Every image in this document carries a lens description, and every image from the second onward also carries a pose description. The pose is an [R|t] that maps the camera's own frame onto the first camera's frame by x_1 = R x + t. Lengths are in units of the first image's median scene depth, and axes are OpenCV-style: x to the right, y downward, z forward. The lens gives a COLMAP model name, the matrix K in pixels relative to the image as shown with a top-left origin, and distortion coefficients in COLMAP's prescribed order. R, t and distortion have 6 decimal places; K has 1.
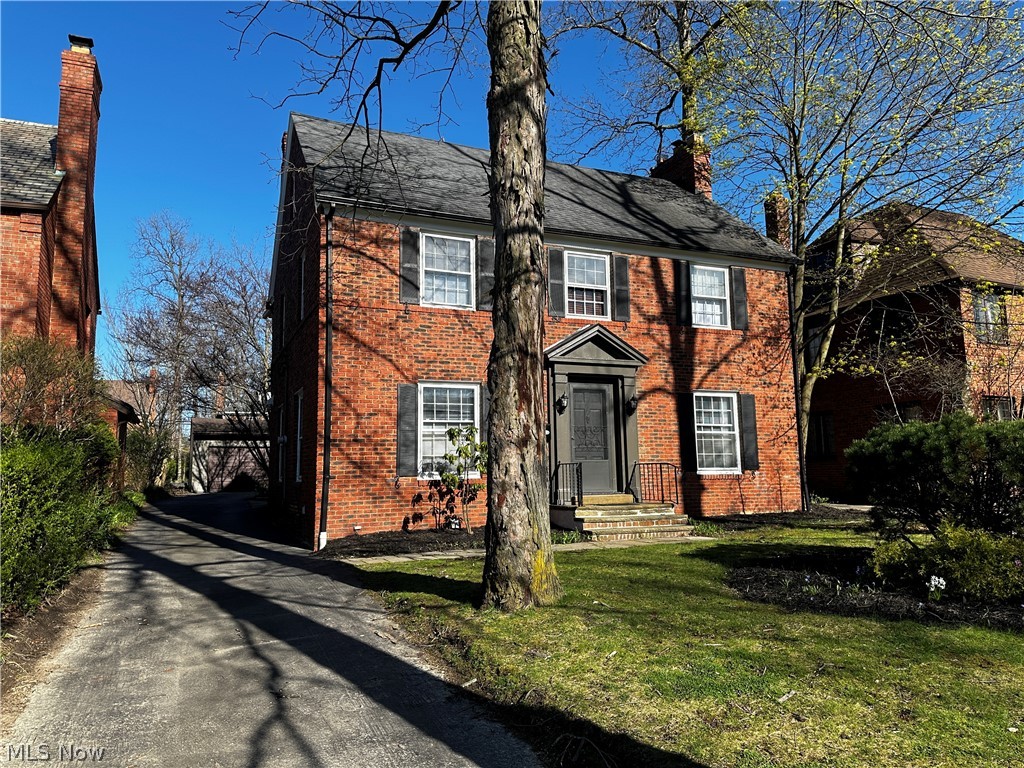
lens RADIAL K [[712.9, 0, 513.8], [0, 712.9, 383.3], [0, 0, 1]] dist [0.007718, 0.001042]
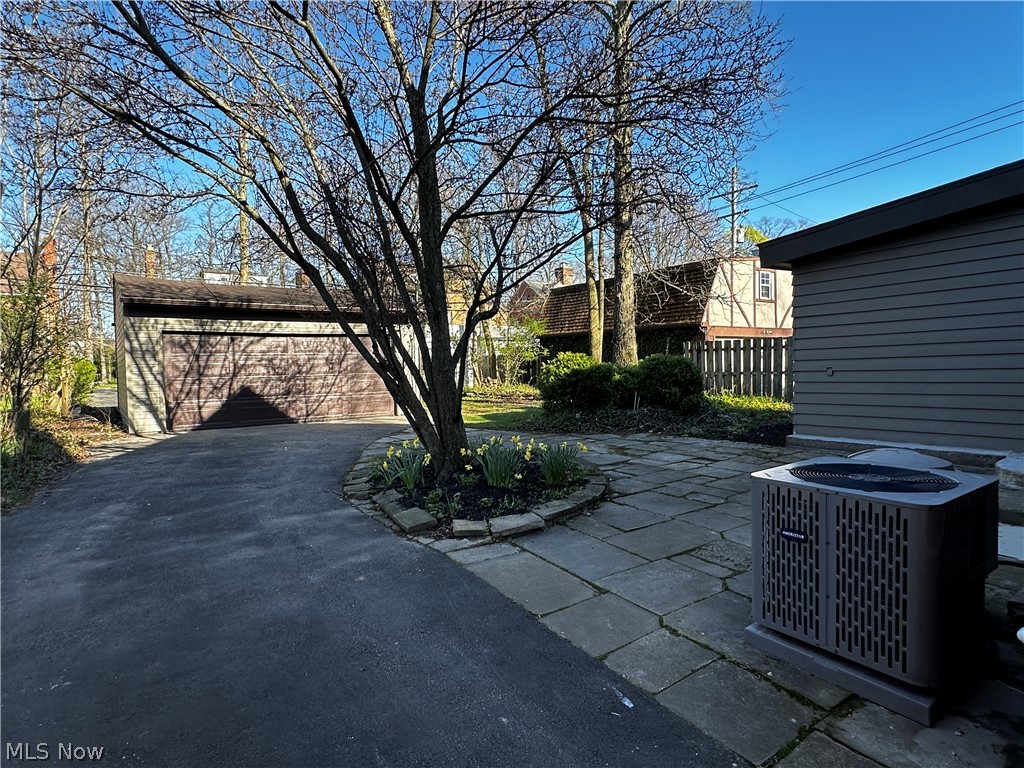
lens RADIAL K [[574.4, 0, 509.2], [0, 574.4, 385.1], [0, 0, 1]] dist [-0.004894, -0.000427]
pose [[0.984352, -0.005085, 0.176138, -0.275402], [-0.022475, 0.987797, 0.154116, 0.061388], [-0.174772, -0.155663, 0.972226, 0.603237]]
